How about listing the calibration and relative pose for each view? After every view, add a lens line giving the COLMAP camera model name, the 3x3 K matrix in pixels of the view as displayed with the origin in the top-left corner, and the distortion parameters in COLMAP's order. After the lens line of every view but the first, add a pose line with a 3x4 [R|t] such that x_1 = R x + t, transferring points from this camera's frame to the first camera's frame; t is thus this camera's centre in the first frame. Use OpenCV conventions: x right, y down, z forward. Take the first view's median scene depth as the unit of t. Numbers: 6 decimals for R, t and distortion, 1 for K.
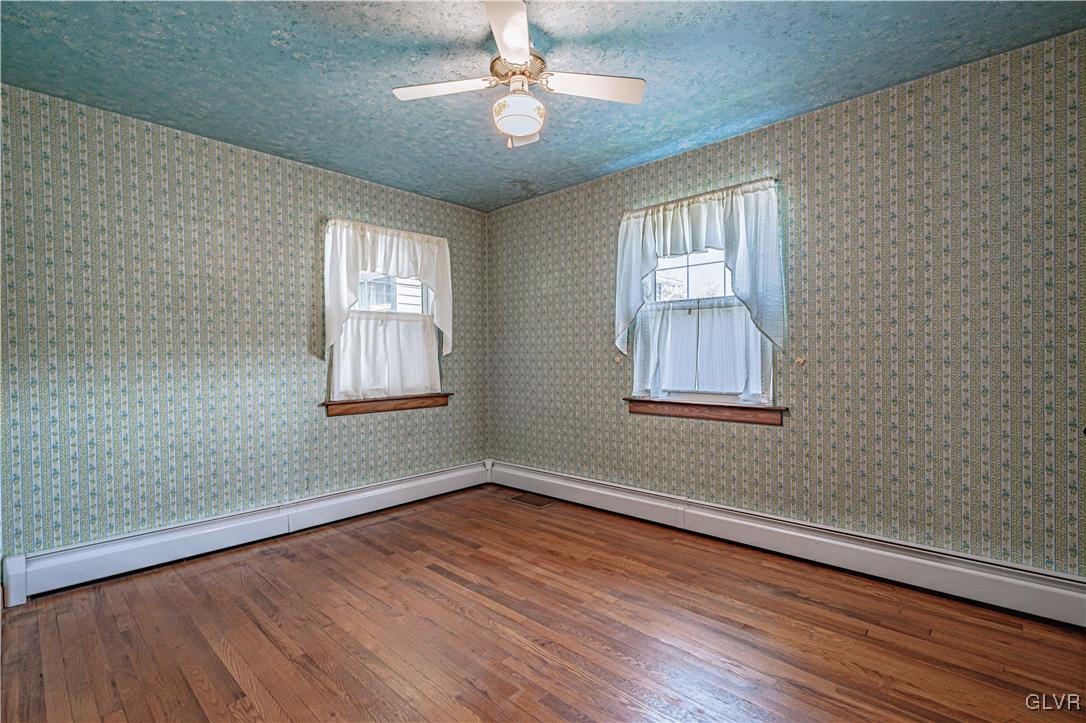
lens RADIAL K [[504.5, 0, 545.8], [0, 504.5, 364.4], [0, 0, 1]] dist [-0.008777, 0.002713]
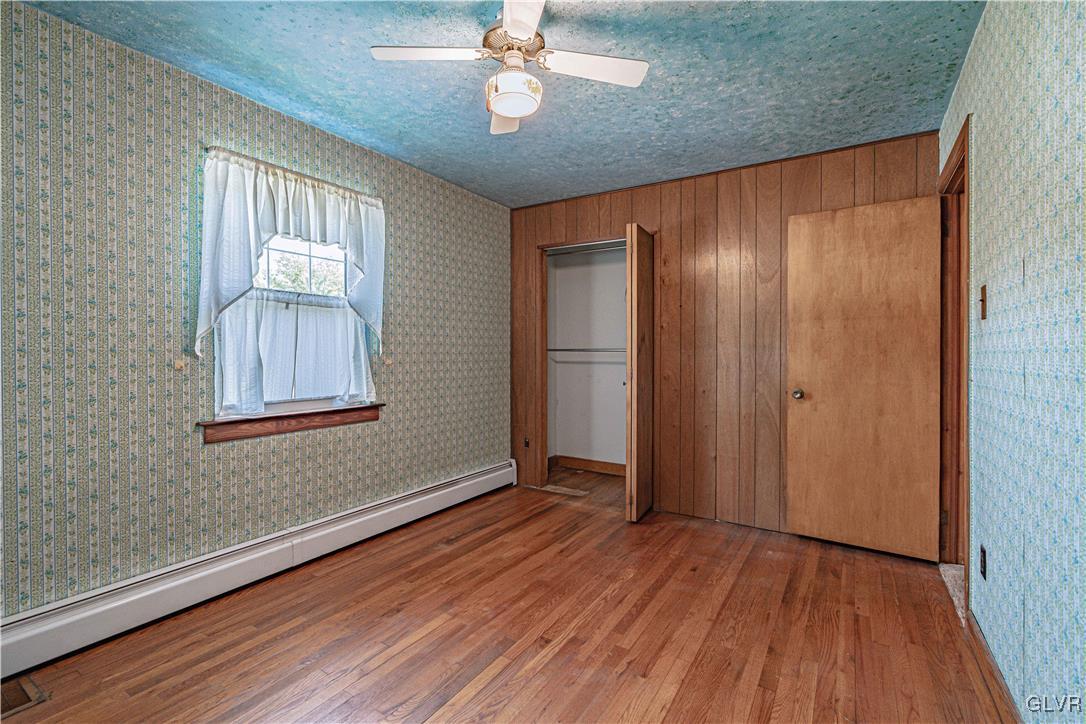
lens RADIAL K [[504.5, 0, 547.7], [0, 504.5, 356.7], [0, 0, 1]] dist [-0.008777, 0.002713]
pose [[-0.207381, 0.004287, 0.978251, -0.656459], [0.021227, 0.999775, 0.000119, -0.010983], [-0.978030, 0.020790, -0.207425, 0.785613]]
